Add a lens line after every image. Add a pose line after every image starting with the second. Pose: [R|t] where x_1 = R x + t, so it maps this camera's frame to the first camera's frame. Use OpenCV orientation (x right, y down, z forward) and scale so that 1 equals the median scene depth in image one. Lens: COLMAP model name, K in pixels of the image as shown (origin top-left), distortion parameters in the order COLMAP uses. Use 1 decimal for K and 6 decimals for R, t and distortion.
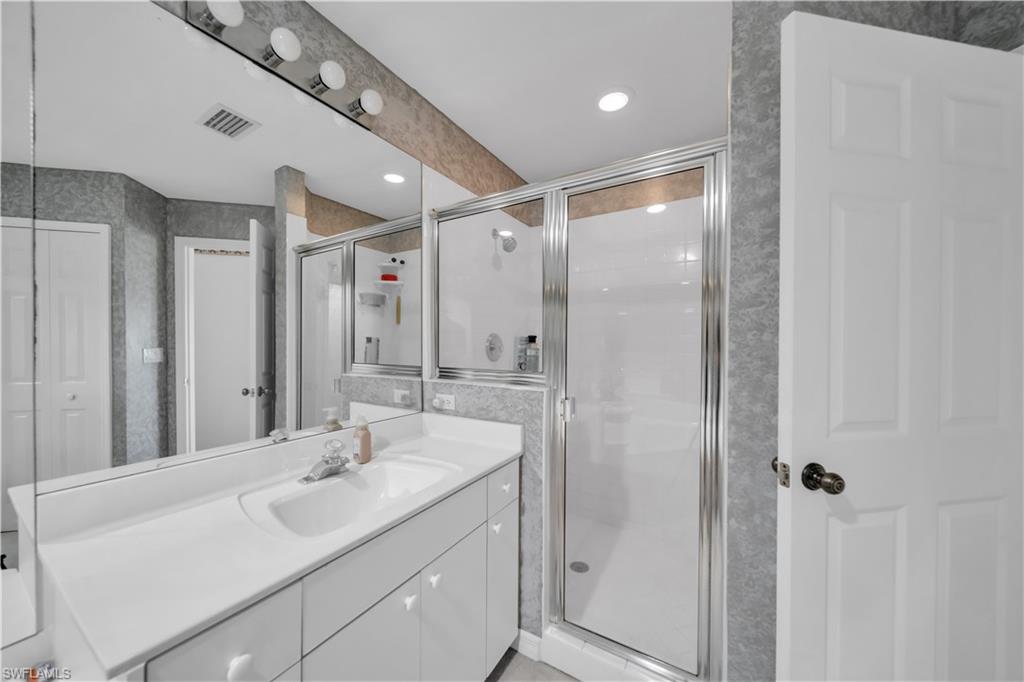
lens RADIAL K [[355.7, 0, 510.6], [0, 355.7, 347.2], [0, 0, 1]] dist [0.001255, 0.000117]
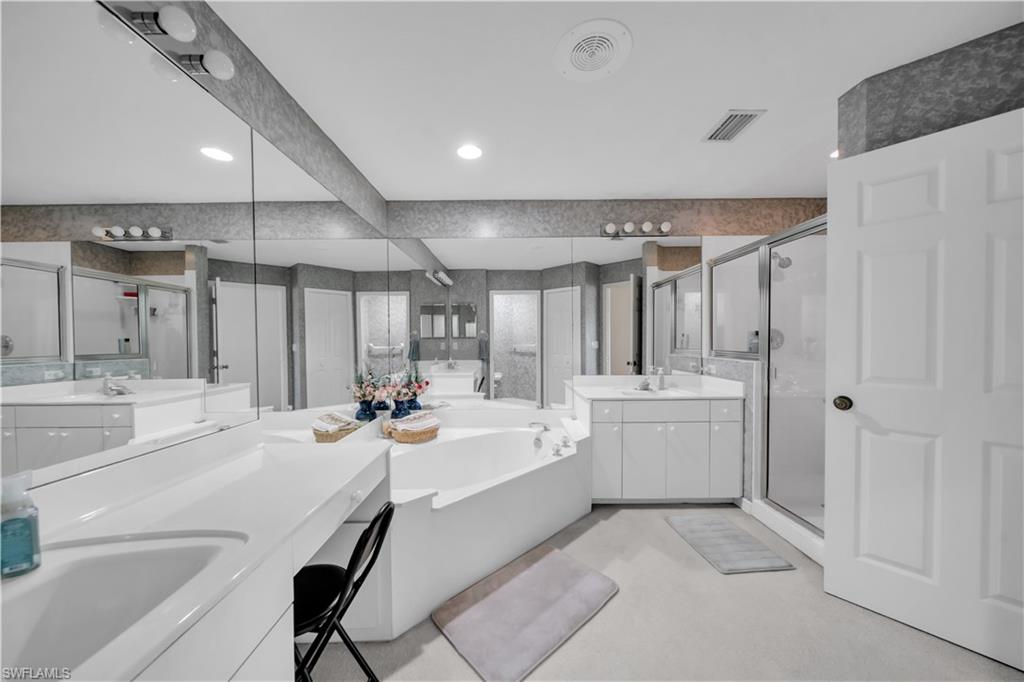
lens RADIAL K [[355.7, 0, 515.2], [0, 355.7, 344.3], [0, 0, 1]] dist [0.001255, 0.000117]
pose [[0.531401, 0.002828, -0.847116, 0.720272], [-0.001118, 0.999996, 0.002638, 0.022839], [0.847120, -0.000455, 0.531402, -0.701471]]
